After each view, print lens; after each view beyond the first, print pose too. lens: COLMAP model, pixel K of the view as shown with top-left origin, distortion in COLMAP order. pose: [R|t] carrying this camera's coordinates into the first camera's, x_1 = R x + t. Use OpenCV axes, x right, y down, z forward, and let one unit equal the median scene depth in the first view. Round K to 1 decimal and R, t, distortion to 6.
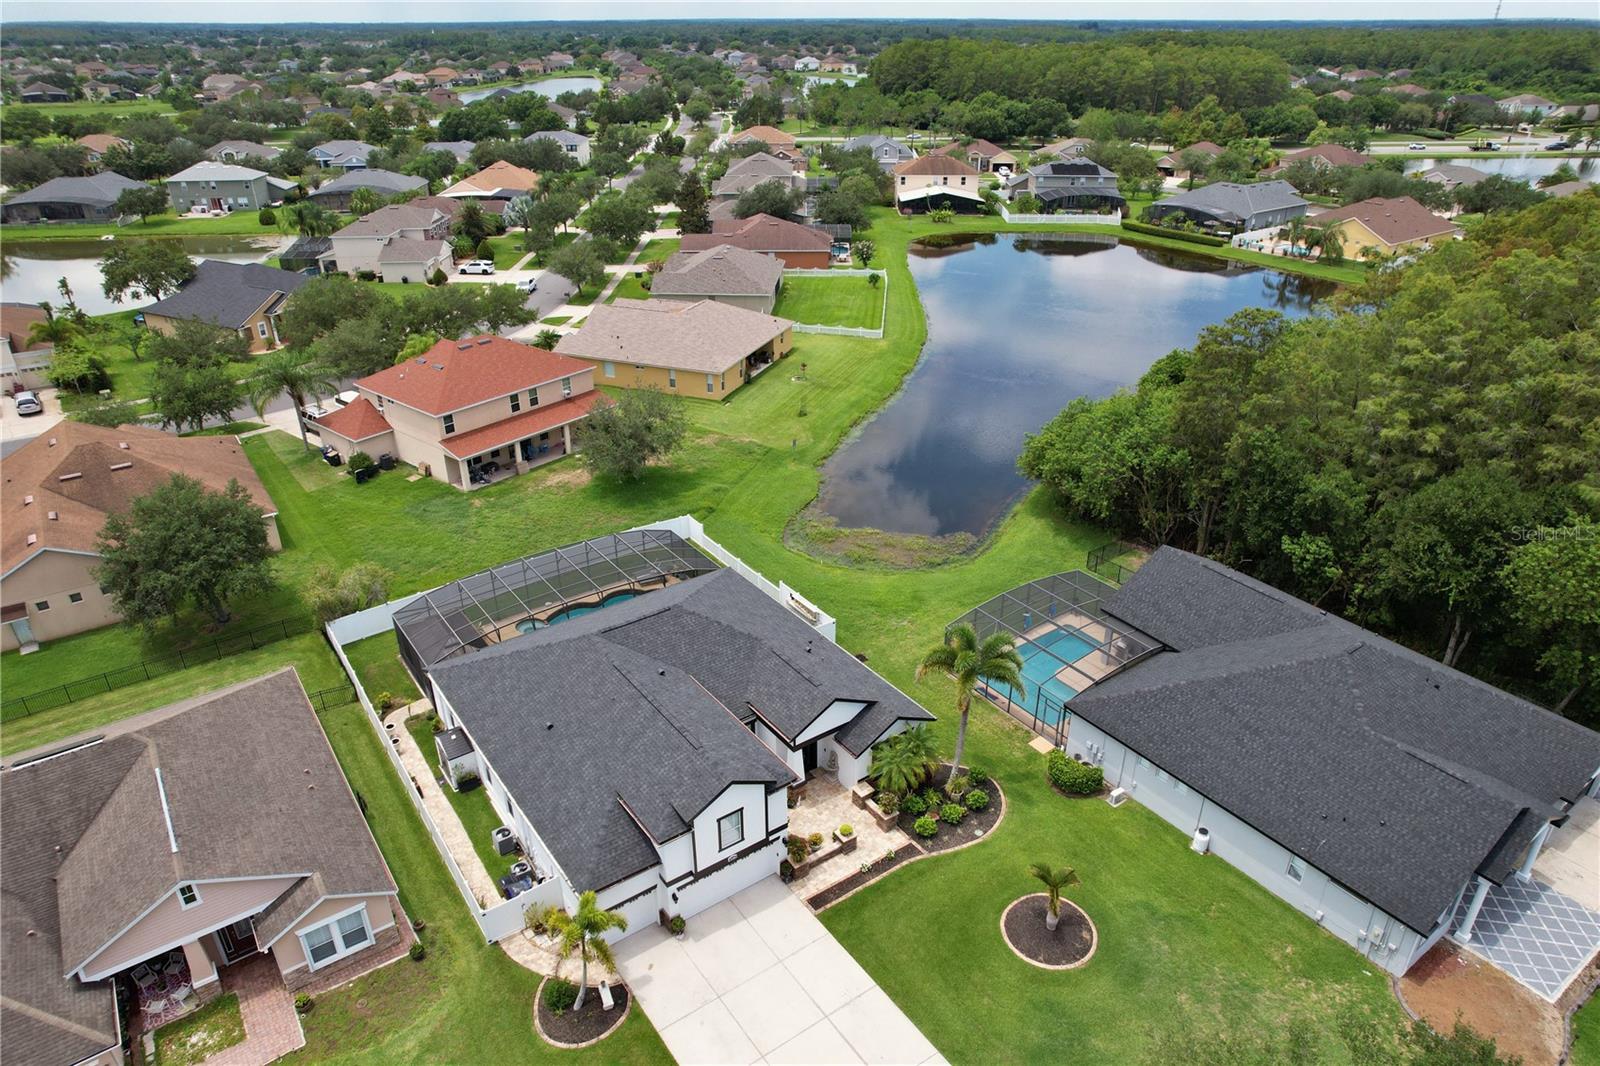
lens RADIAL K [[1022.7, 0, 804.8], [0, 1022.7, 542.1], [0, 0, 1]] dist [-0.072790, 0.065521]
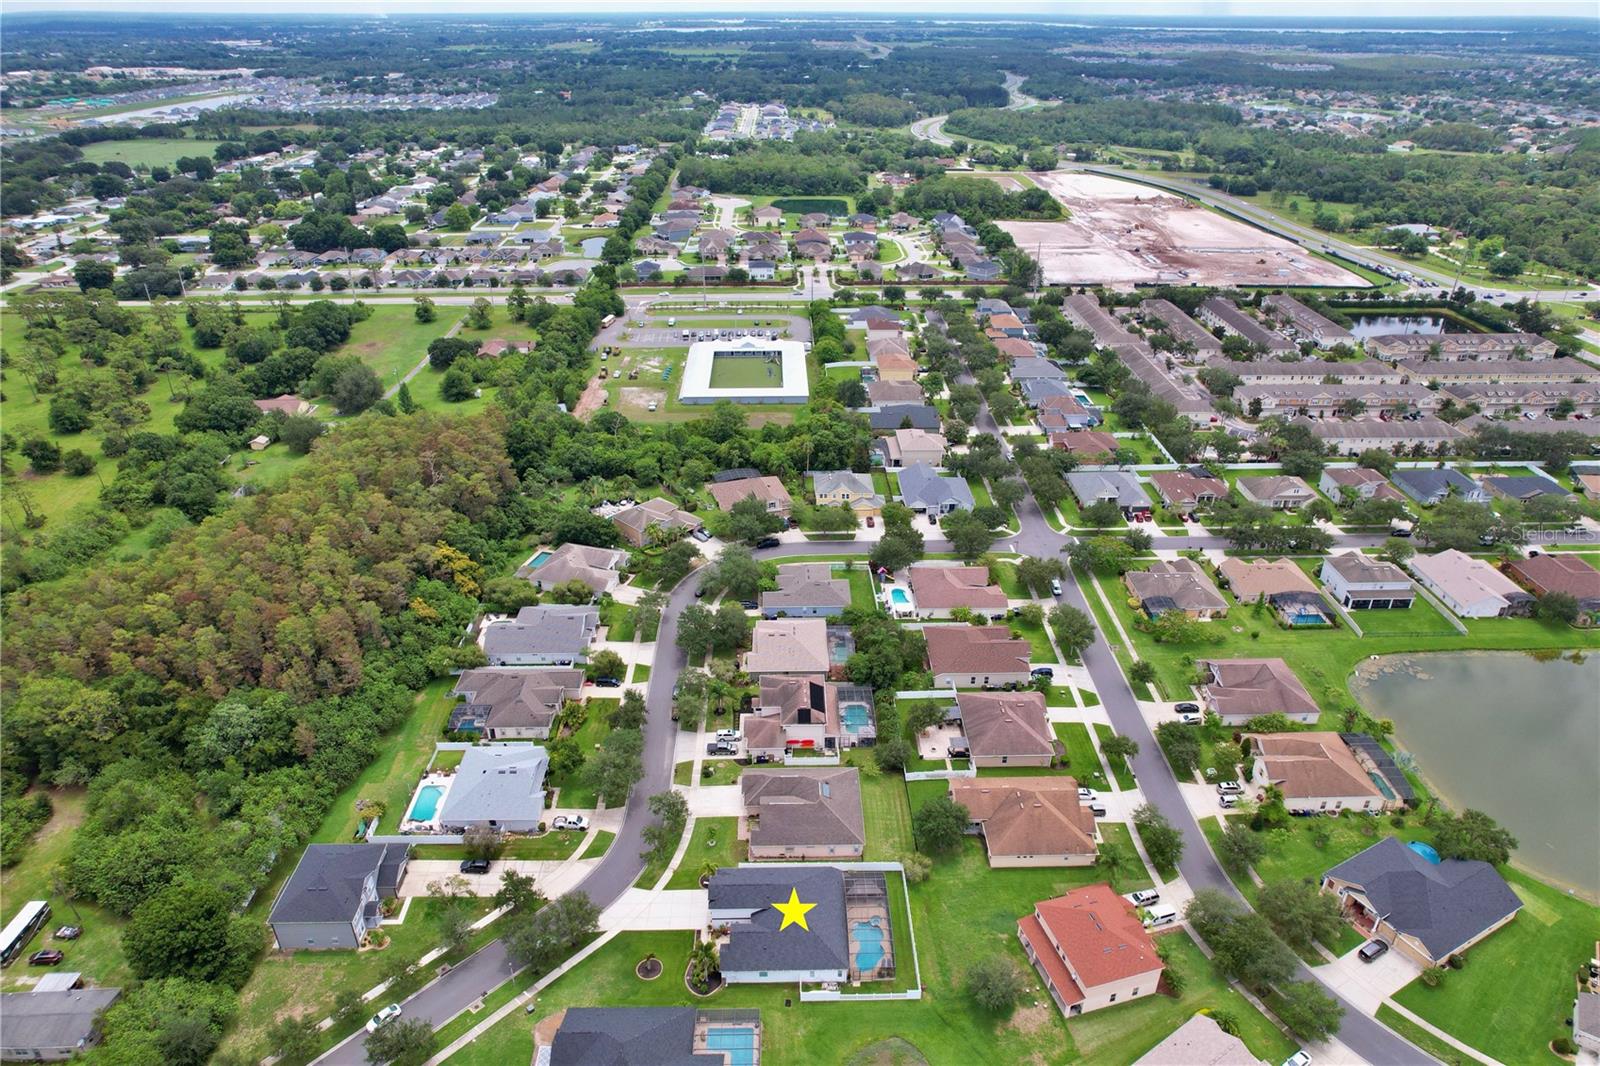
lens RADIAL K [[1022.7, 0, 804.8], [0, 1022.7, 542.1], [0, 0, 1]] dist [-0.072790, 0.065521]
pose [[-0.565771, 0.390108, -0.726443, 0.984933], [-0.382767, 0.656075, 0.650427, -1.598744], [0.730337, 0.646051, -0.221868, 0.616045]]
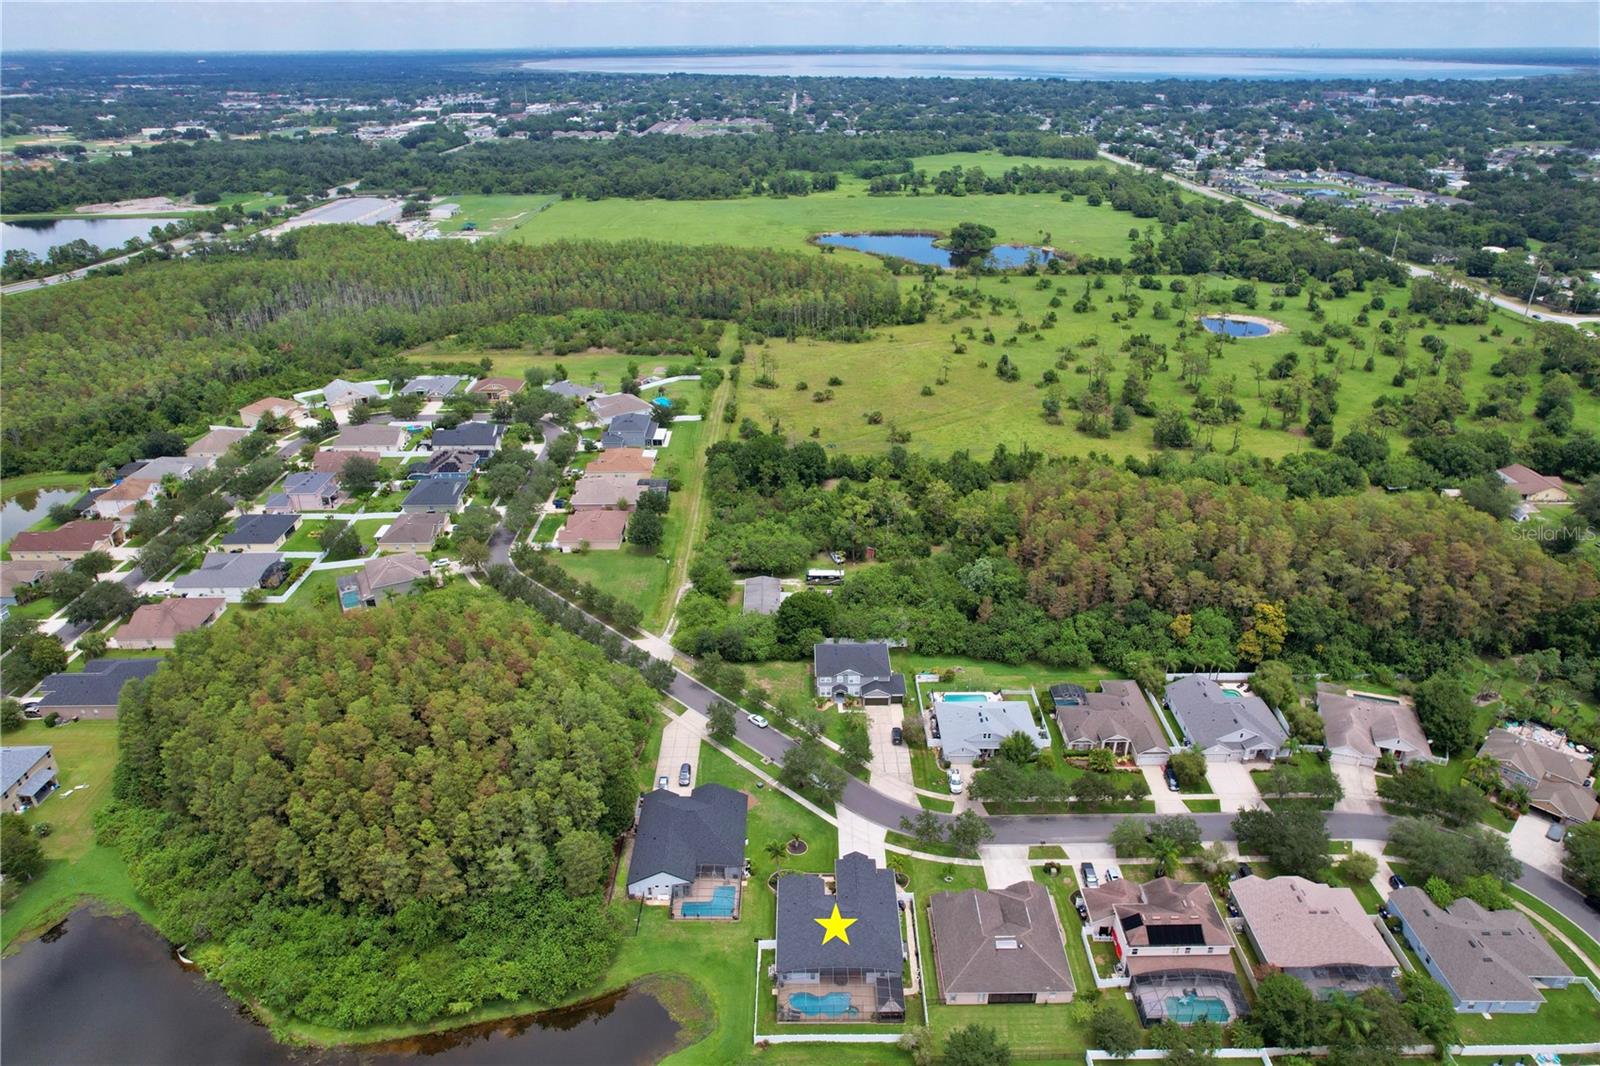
lens RADIAL K [[1022.7, 0, 804.8], [0, 1022.7, 542.1], [0, 0, 1]] dist [-0.072790, 0.065521]
pose [[-0.813463, -0.256846, 0.521832, -0.852588], [0.272551, 0.624260, 0.732131, -1.788316], [-0.513804, 0.737787, -0.437808, 0.963596]]
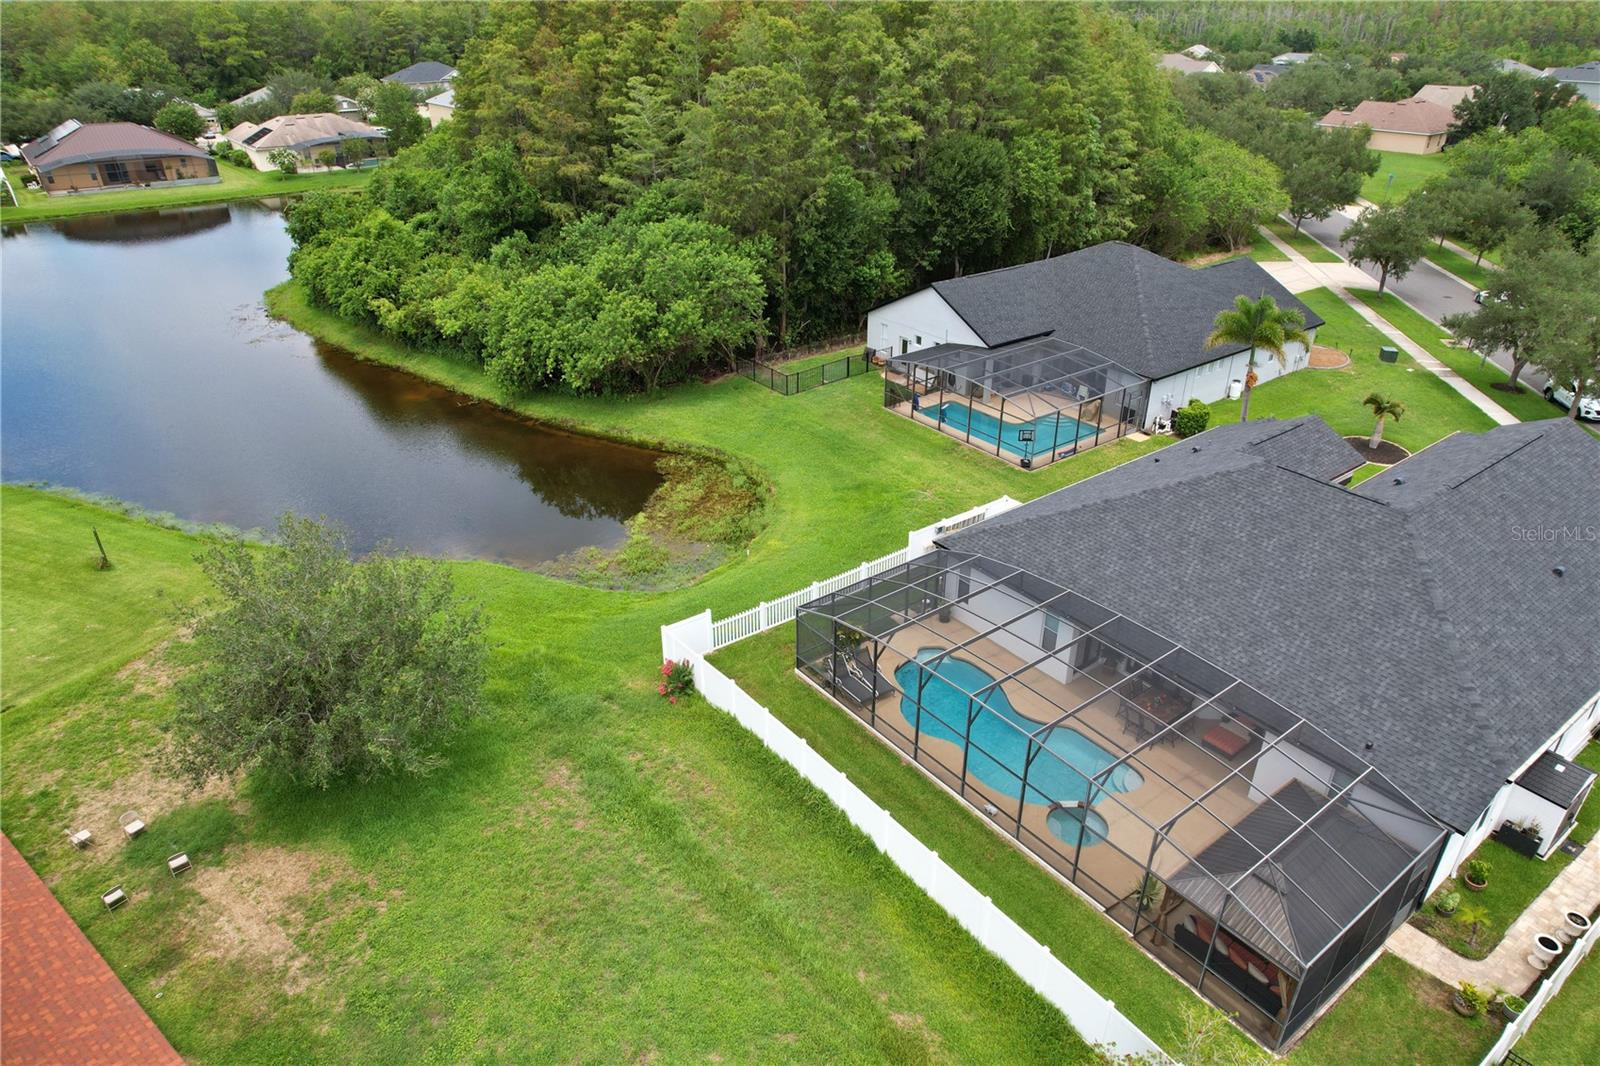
lens RADIAL K [[1022.7, 0, 804.8], [0, 1022.7, 542.1], [0, 0, 1]] dist [-0.072790, 0.065521]
pose [[-0.027667, -0.477690, 0.878093, -0.461559], [0.464908, 0.771494, 0.434348, -0.210254], [-0.884927, 0.420249, 0.200737, 0.722408]]
